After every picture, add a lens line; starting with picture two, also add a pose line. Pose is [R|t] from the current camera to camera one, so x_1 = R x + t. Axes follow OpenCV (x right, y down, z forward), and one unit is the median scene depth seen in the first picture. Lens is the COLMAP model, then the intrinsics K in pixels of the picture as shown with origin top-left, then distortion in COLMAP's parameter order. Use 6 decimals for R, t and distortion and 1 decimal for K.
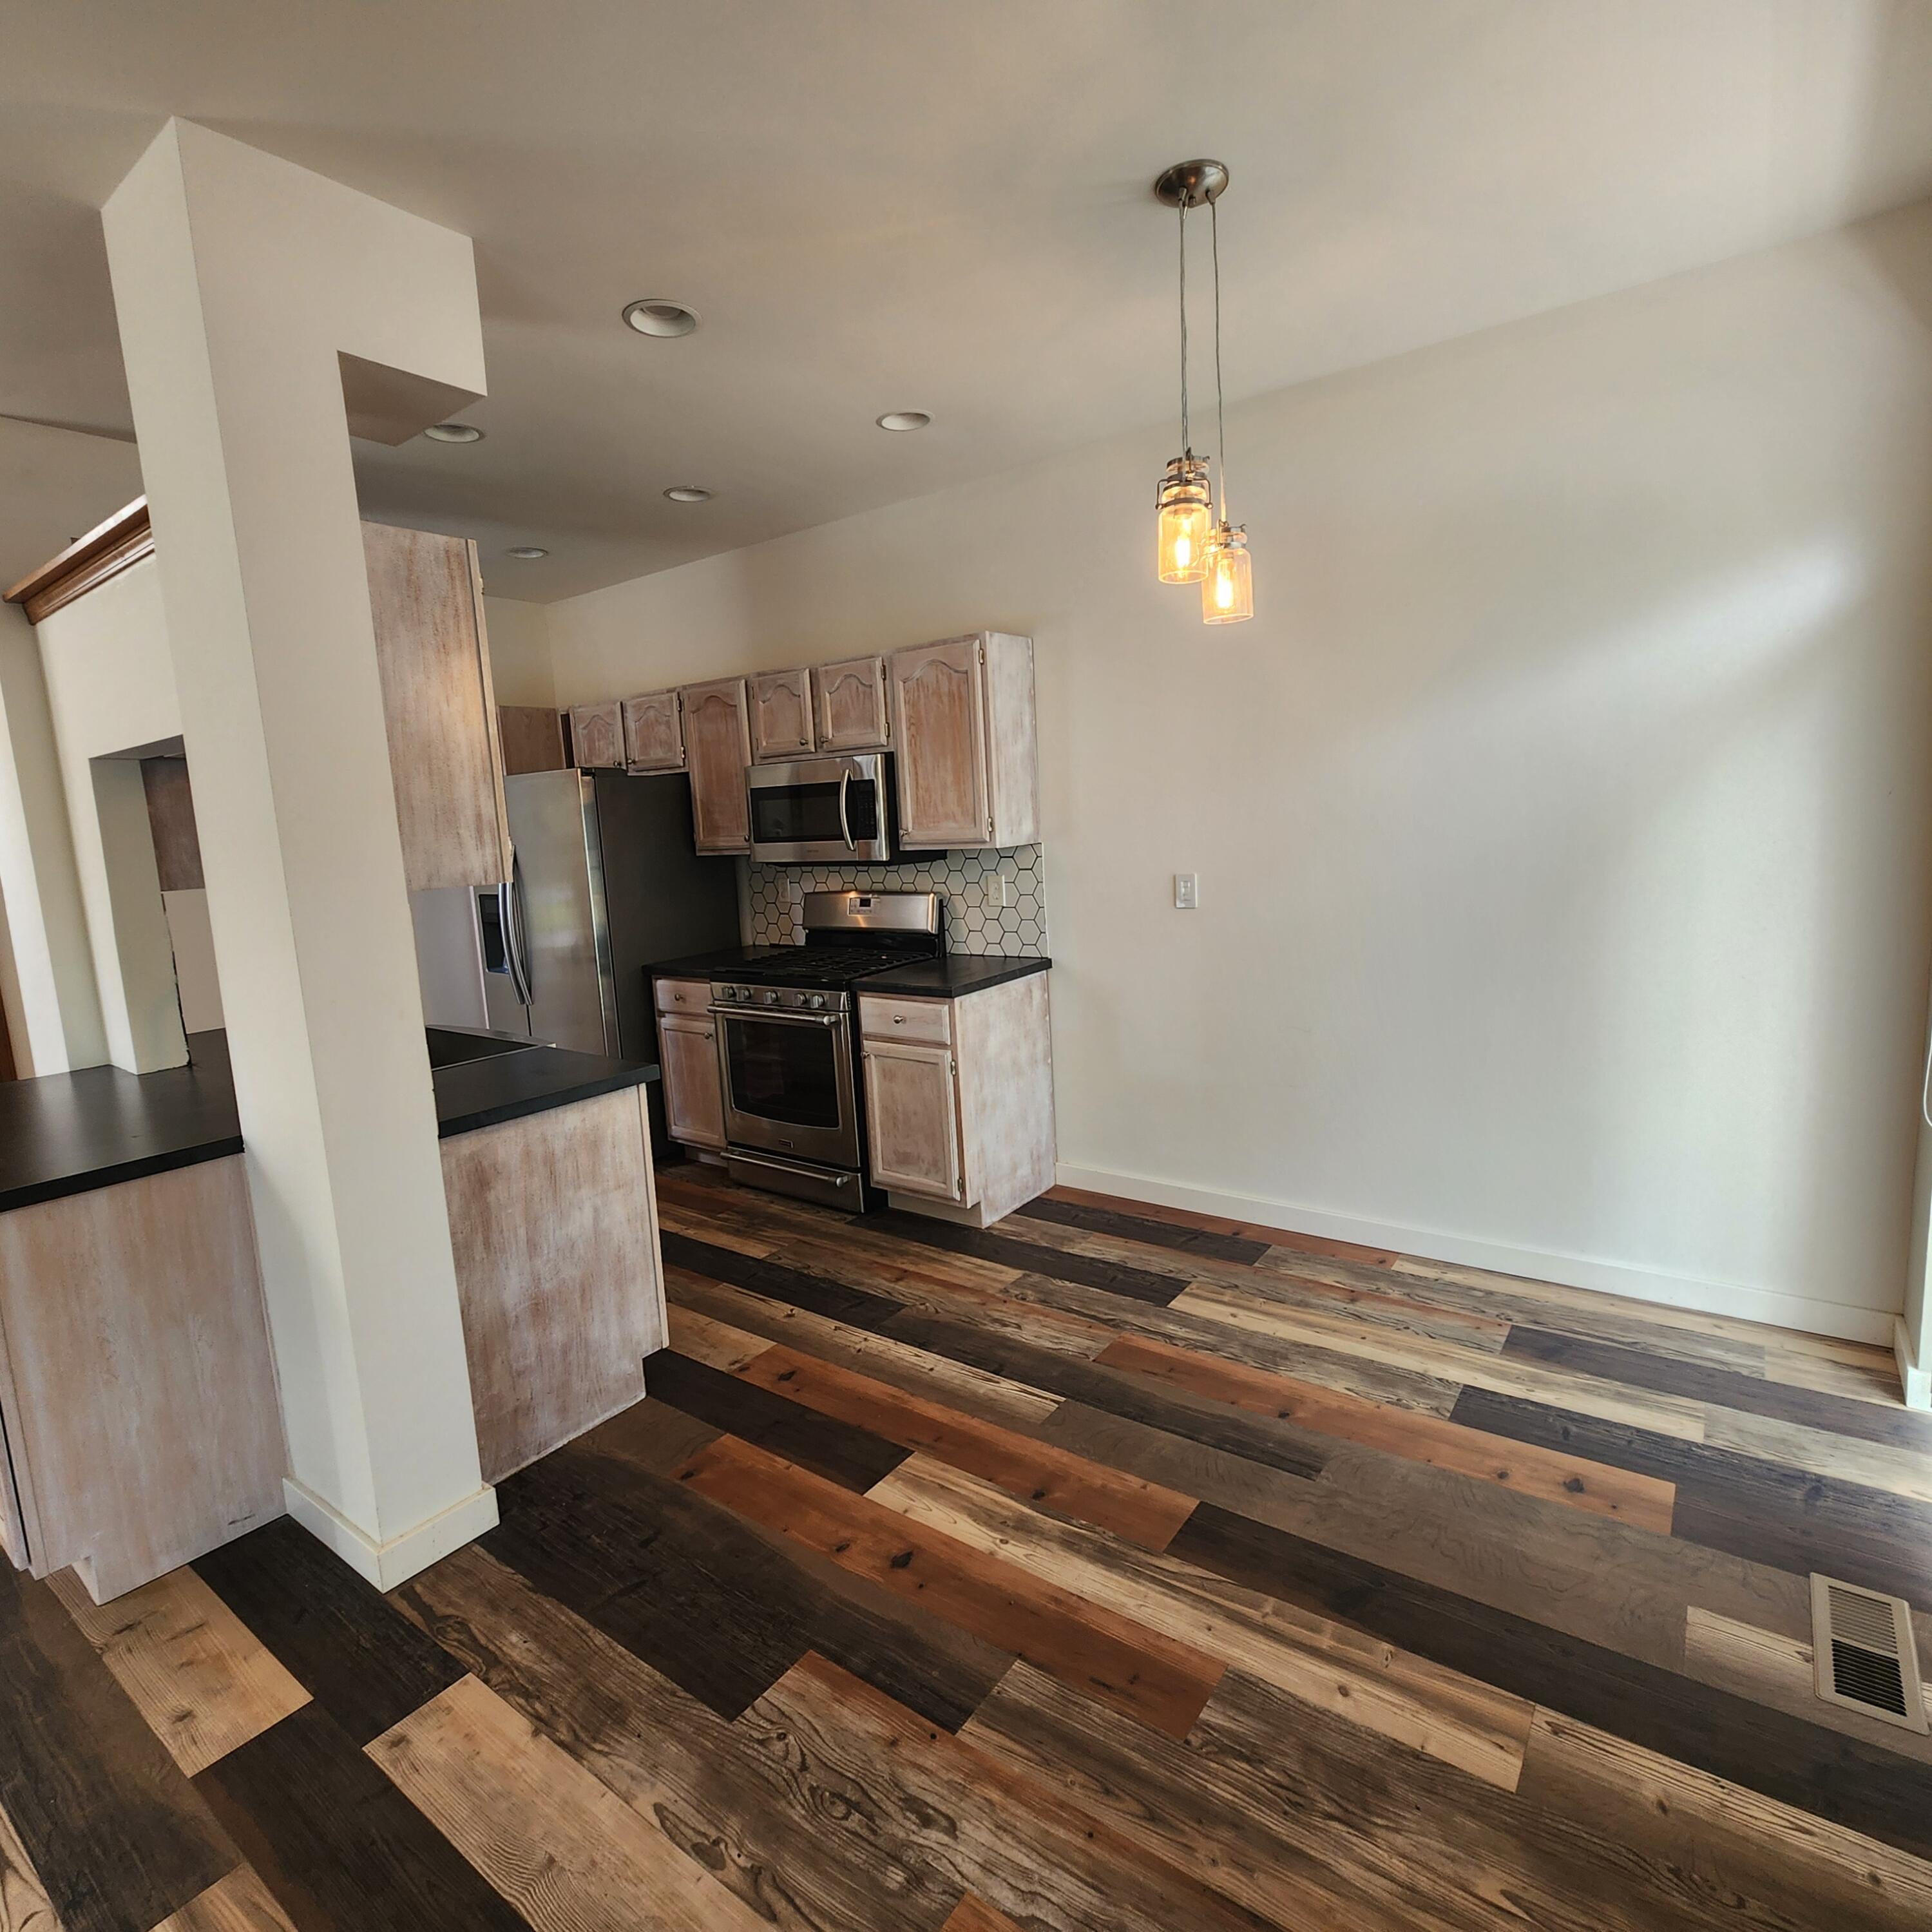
lens RADIAL K [[1048.7, 0, 954.9], [0, 1048.7, 948.0], [0, 0, 1]] dist [0.002521, -0.002287]
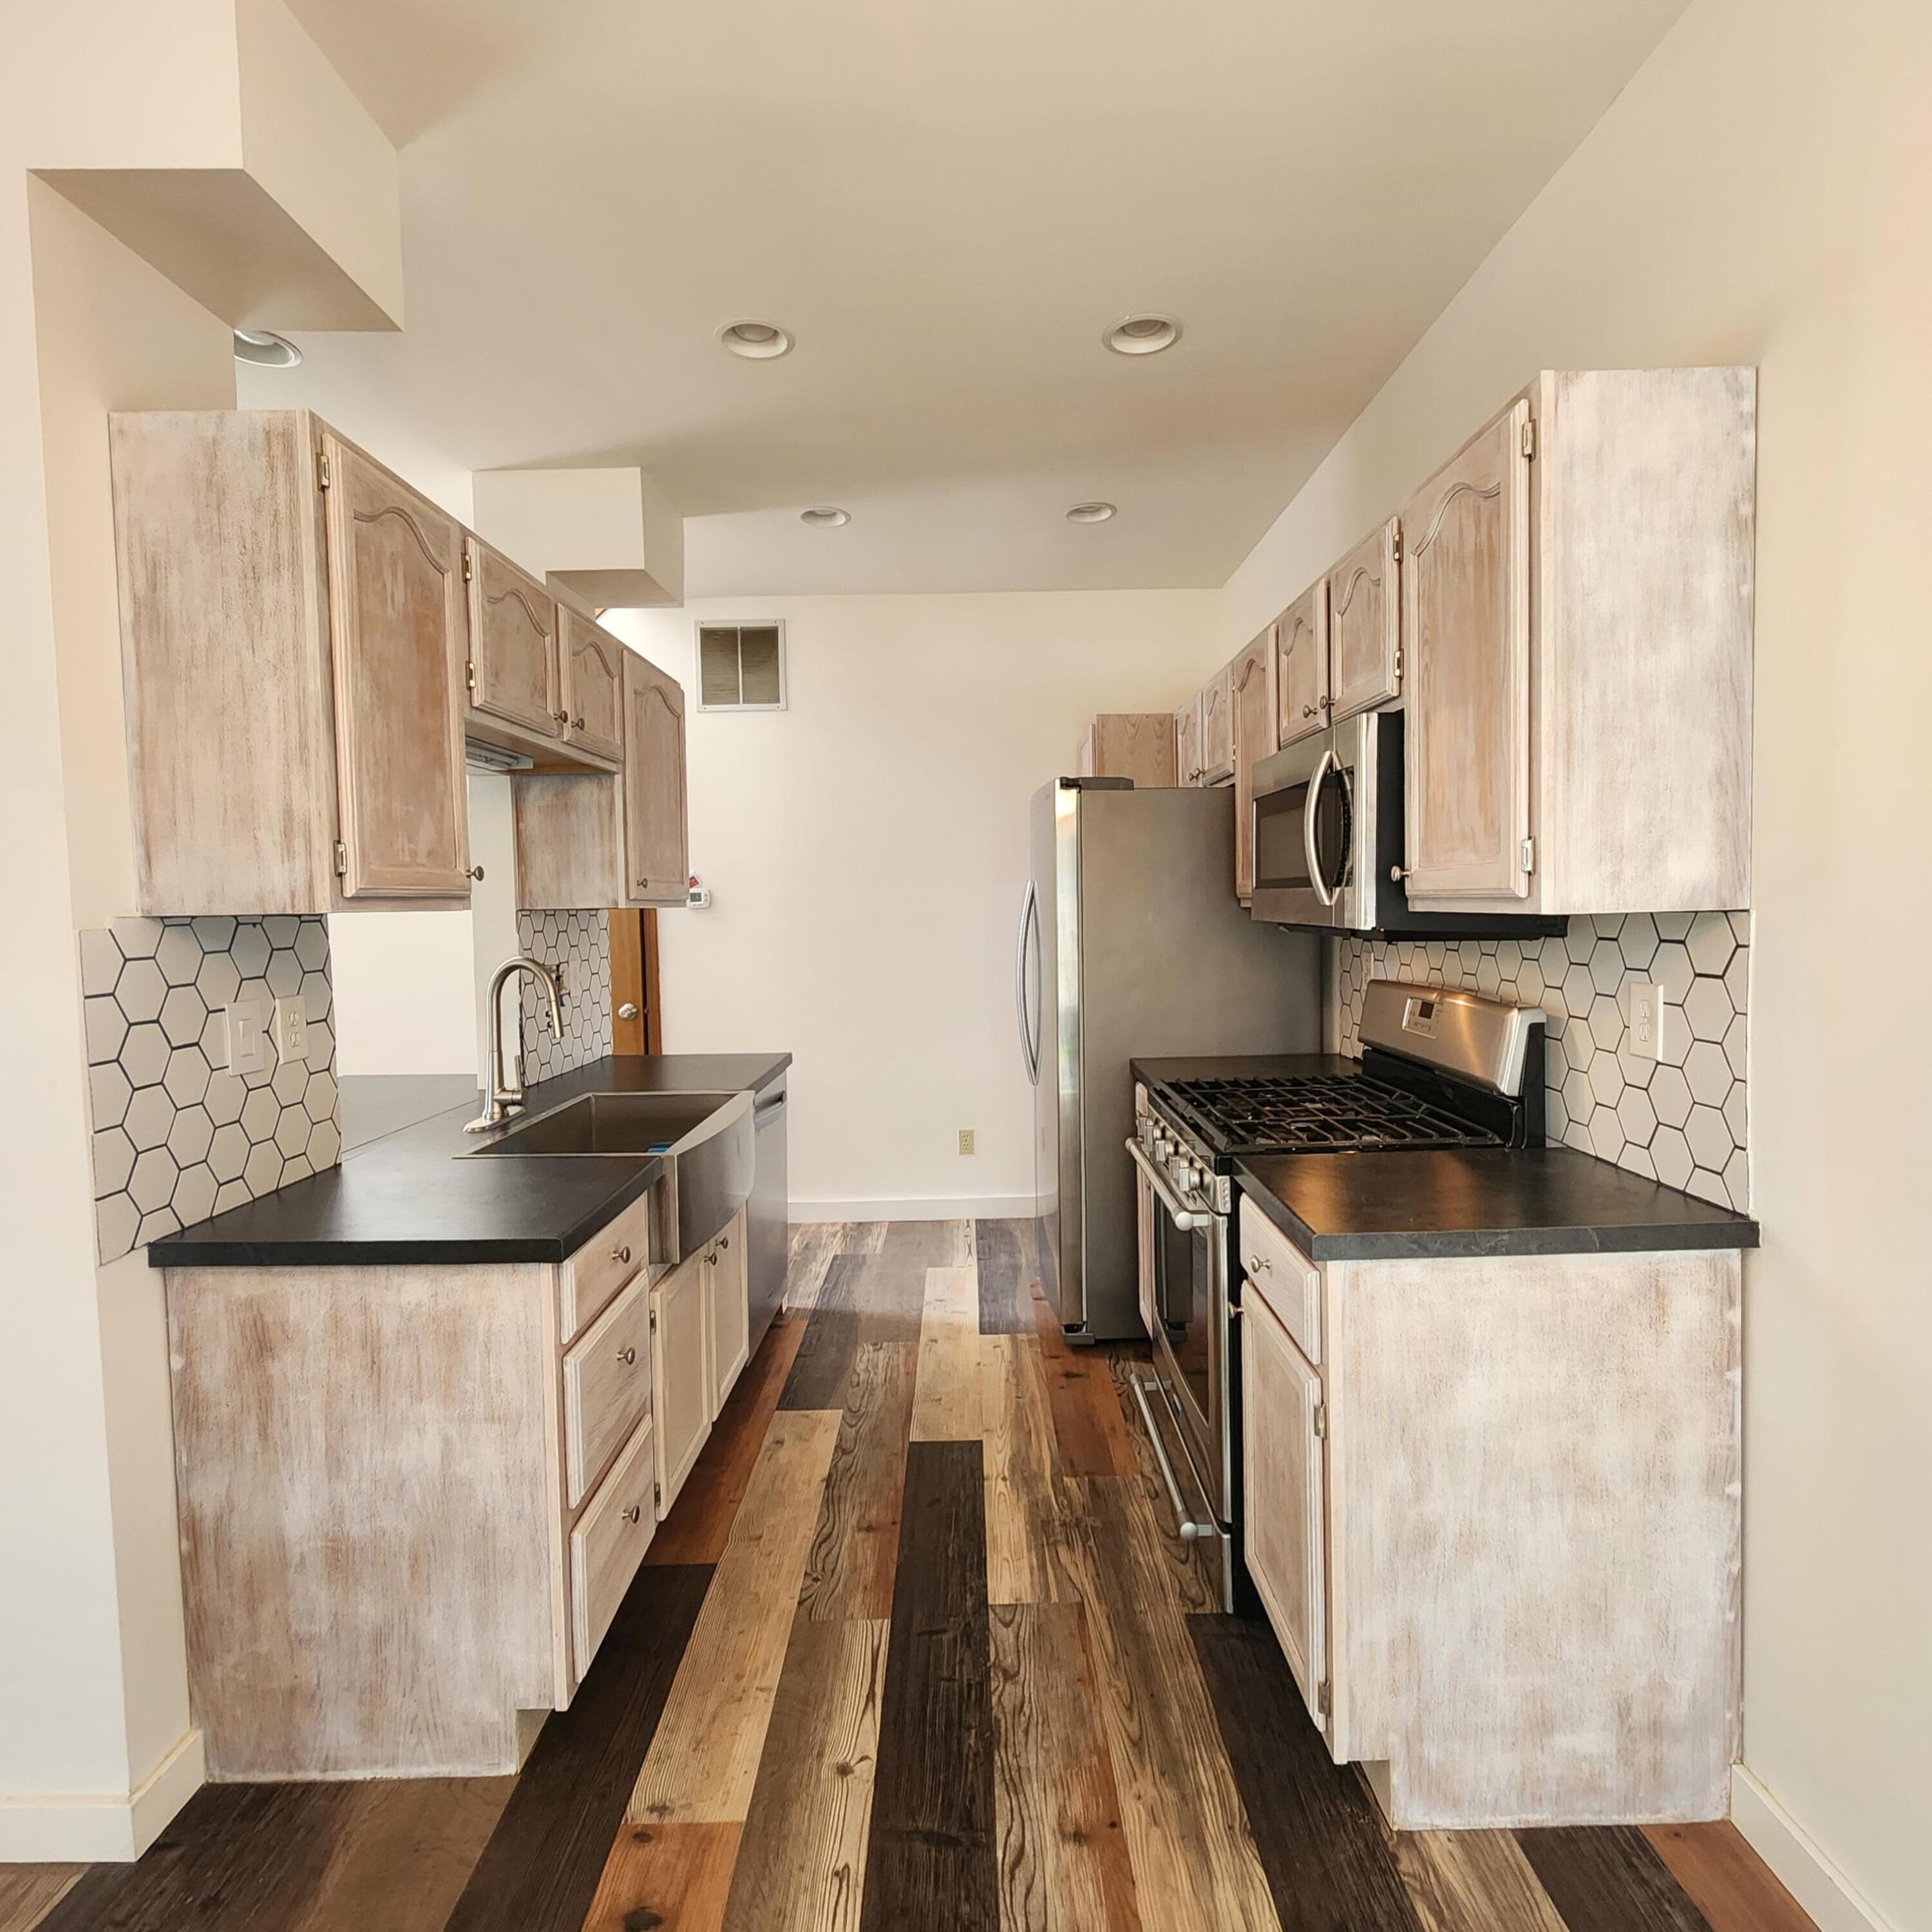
lens RADIAL K [[1048.7, 0, 977.4], [0, 1048.7, 952.5], [0, 0, 1]] dist [0.002521, -0.002287]
pose [[0.603864, 0.080971, -0.792964, 0.285708], [-0.118431, 0.992899, 0.011198, -0.075603], [0.788240, 0.087149, 0.609165, 0.741667]]
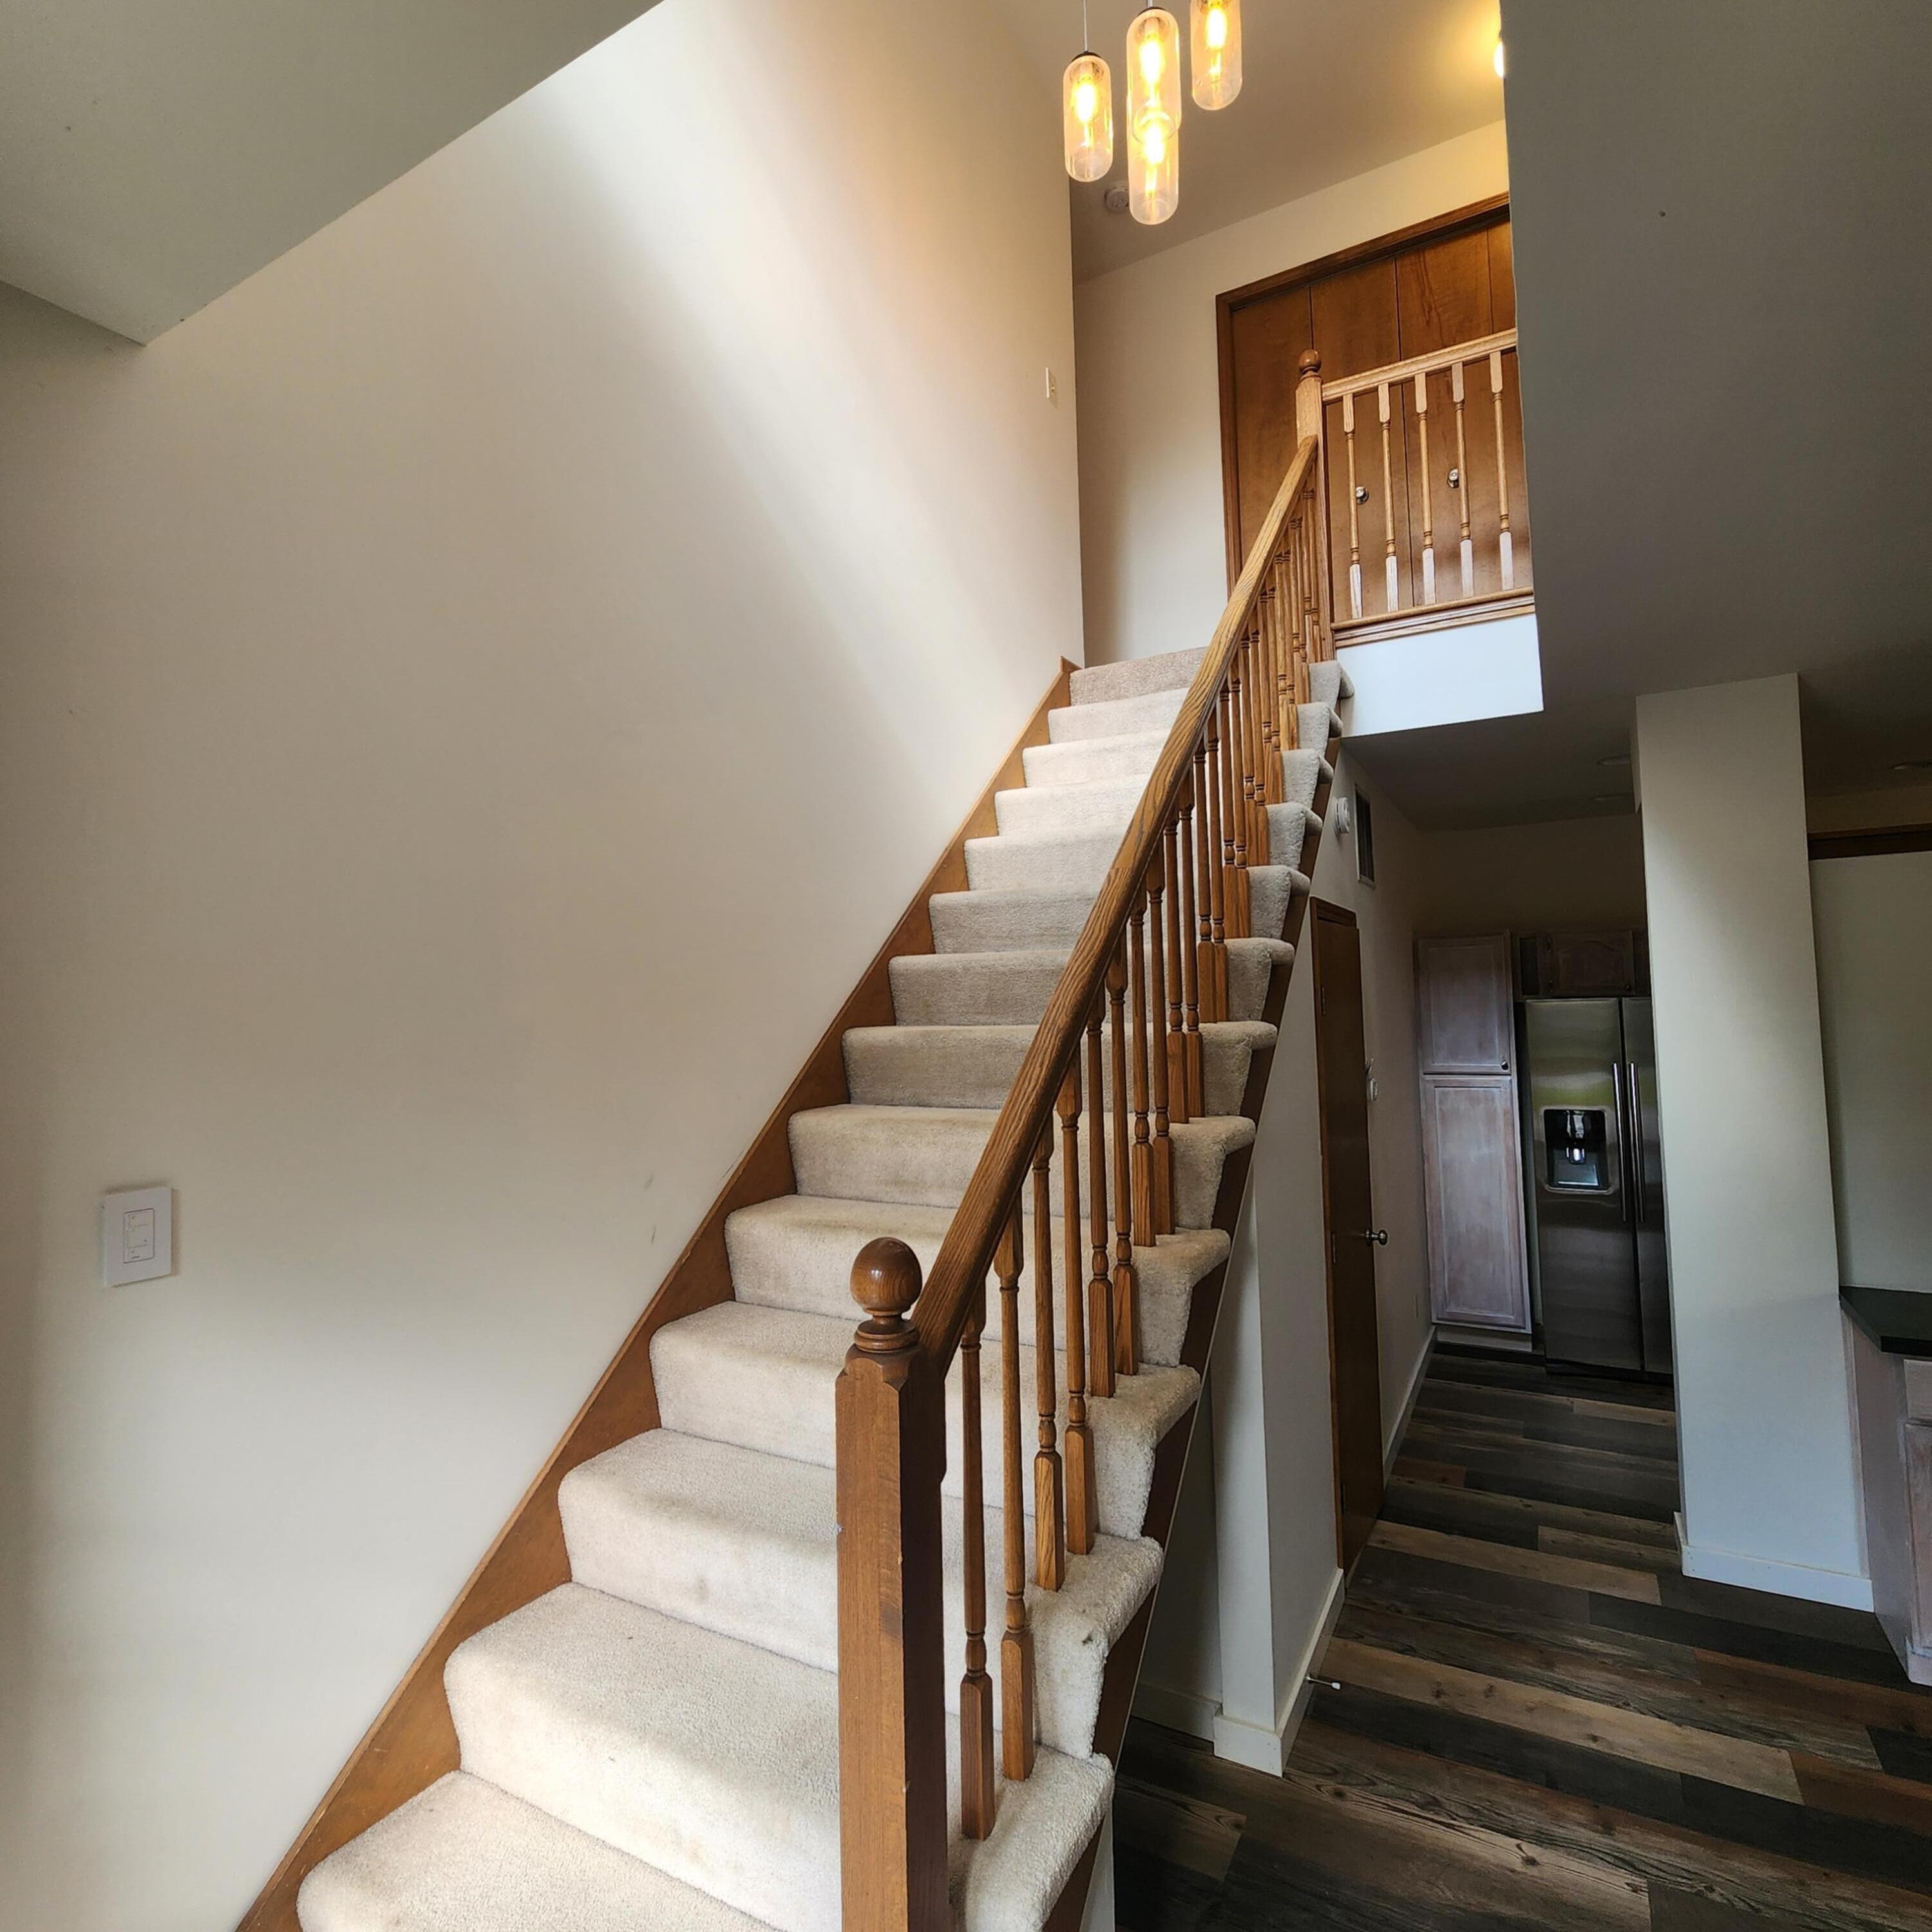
lens RADIAL K [[1048.7, 0, 978.7], [0, 1048.7, 953.2], [0, 0, 1]] dist [0.002521, -0.002287]
pose [[0.991321, 0.034318, 0.126906, -1.834891], [-0.010059, 0.982297, -0.187061, -0.008008], [-0.131079, 0.184161, 0.974117, 0.076247]]
